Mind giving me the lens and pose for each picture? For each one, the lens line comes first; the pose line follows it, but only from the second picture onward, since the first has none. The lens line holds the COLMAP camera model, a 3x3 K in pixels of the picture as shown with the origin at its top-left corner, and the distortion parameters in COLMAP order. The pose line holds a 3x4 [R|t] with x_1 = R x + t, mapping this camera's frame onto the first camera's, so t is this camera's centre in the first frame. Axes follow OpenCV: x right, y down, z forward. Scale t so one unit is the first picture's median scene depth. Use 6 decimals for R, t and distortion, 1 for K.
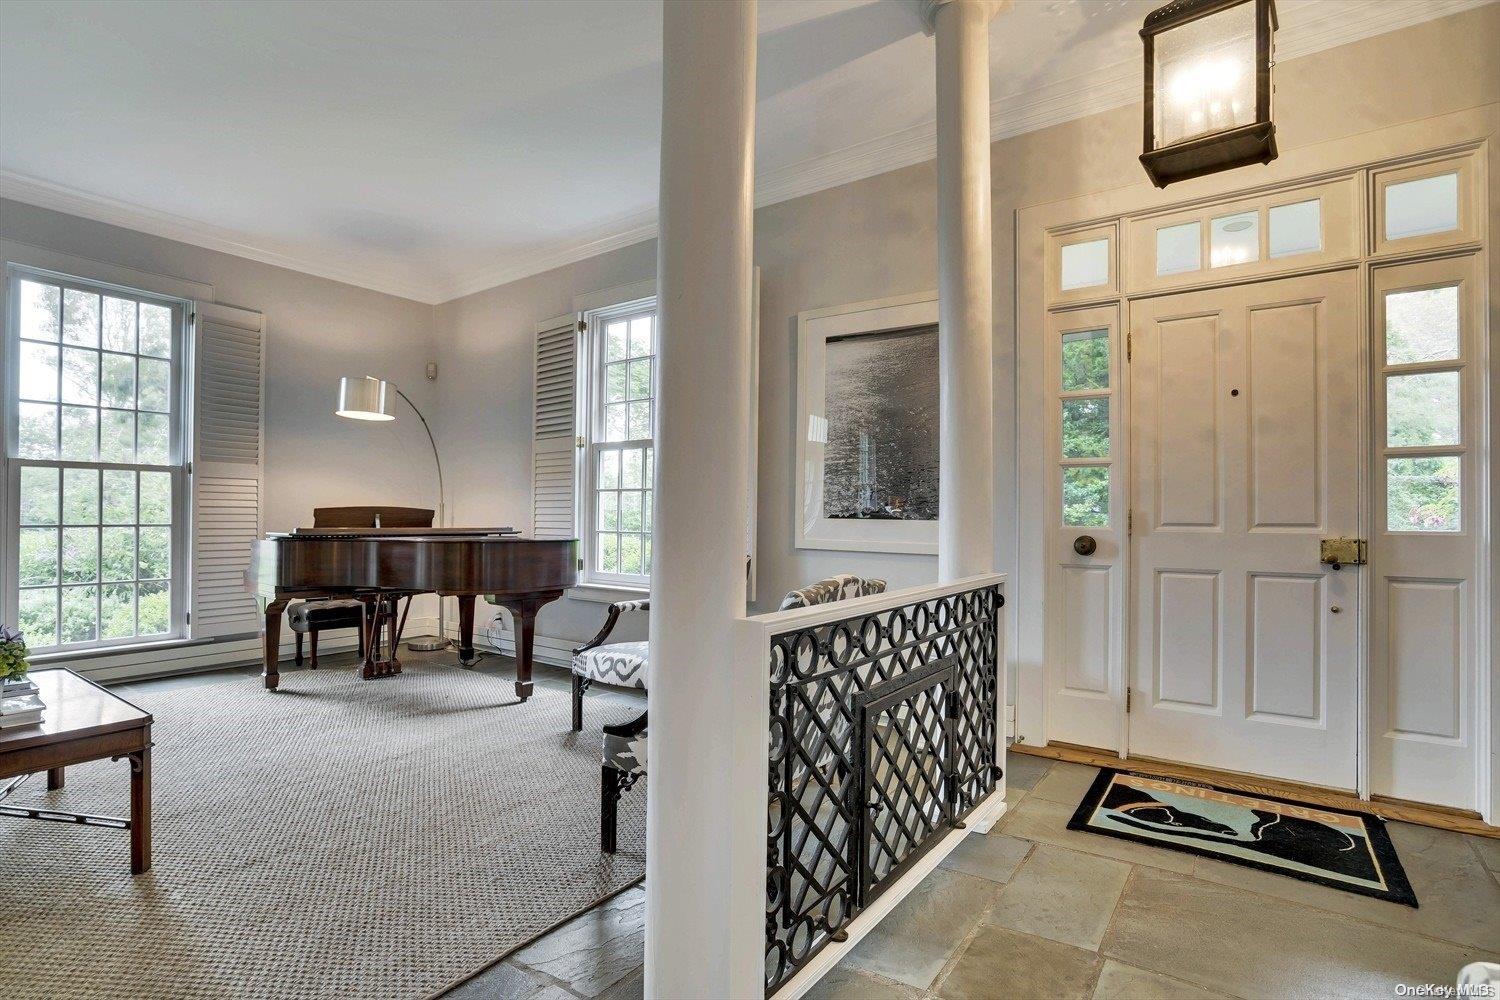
lens RADIAL K [[725.5, 0, 758.8], [0, 725.5, 513.7], [0, 0, 1]] dist [-0.014684, 0.000377]
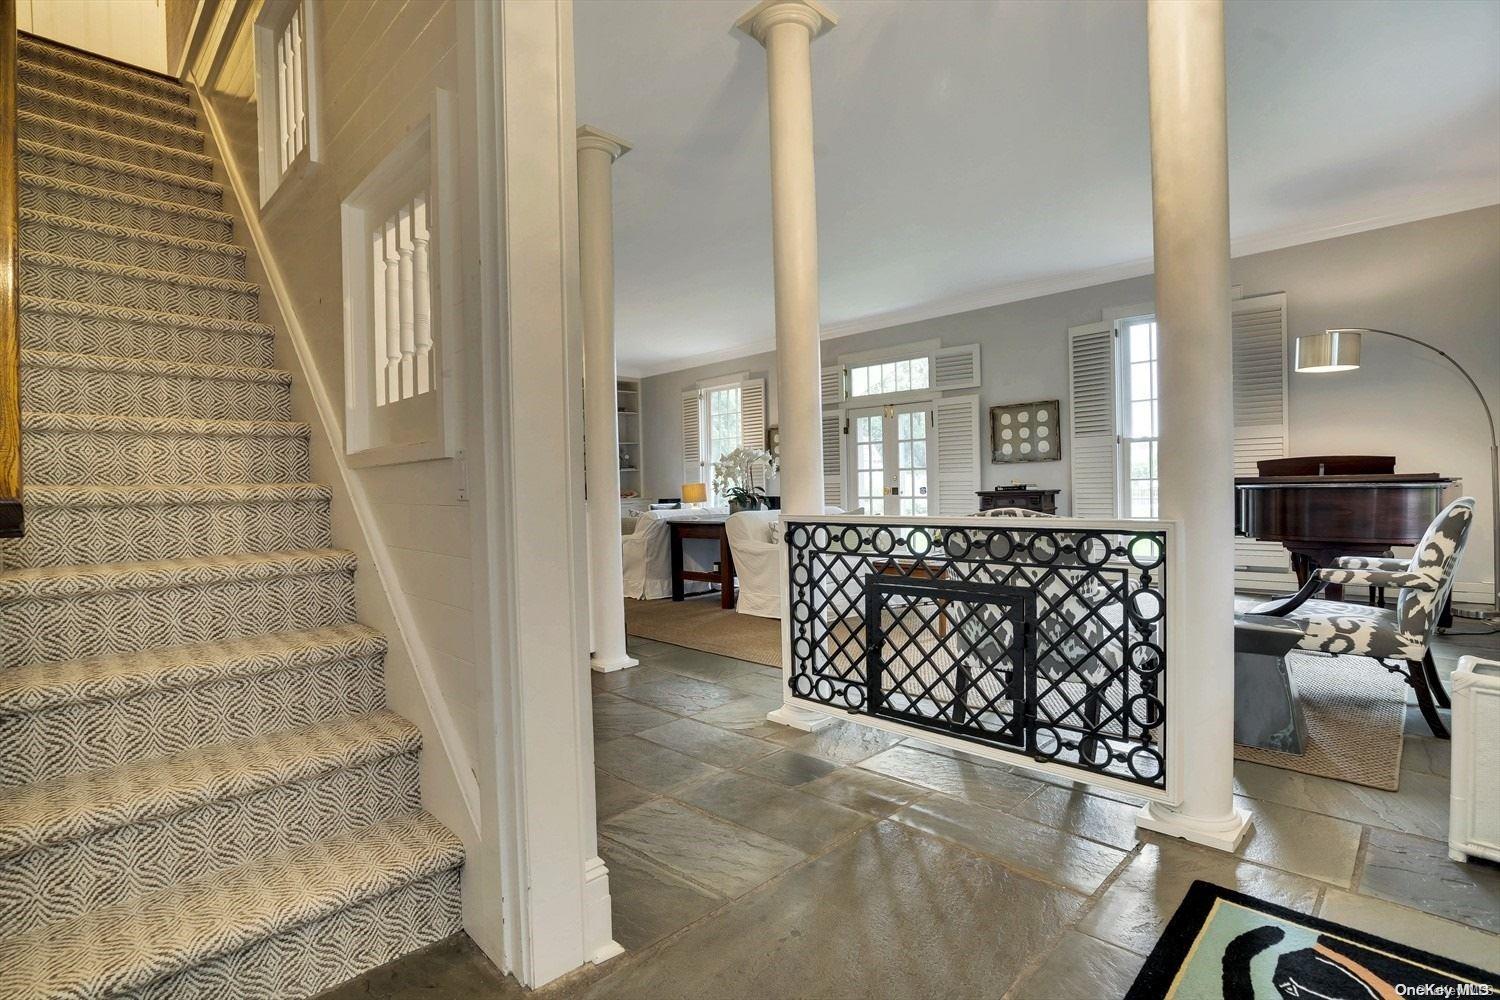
lens RADIAL K [[725.5, 0, 755.7], [0, 725.5, 494.9], [0, 0, 1]] dist [-0.014684, 0.000377]
pose [[-0.173288, 0.005296, -0.984857, 1.180132], [0.024568, 0.999698, 0.001053, 0.047596], [0.984565, -0.024013, -0.173366, 0.704673]]
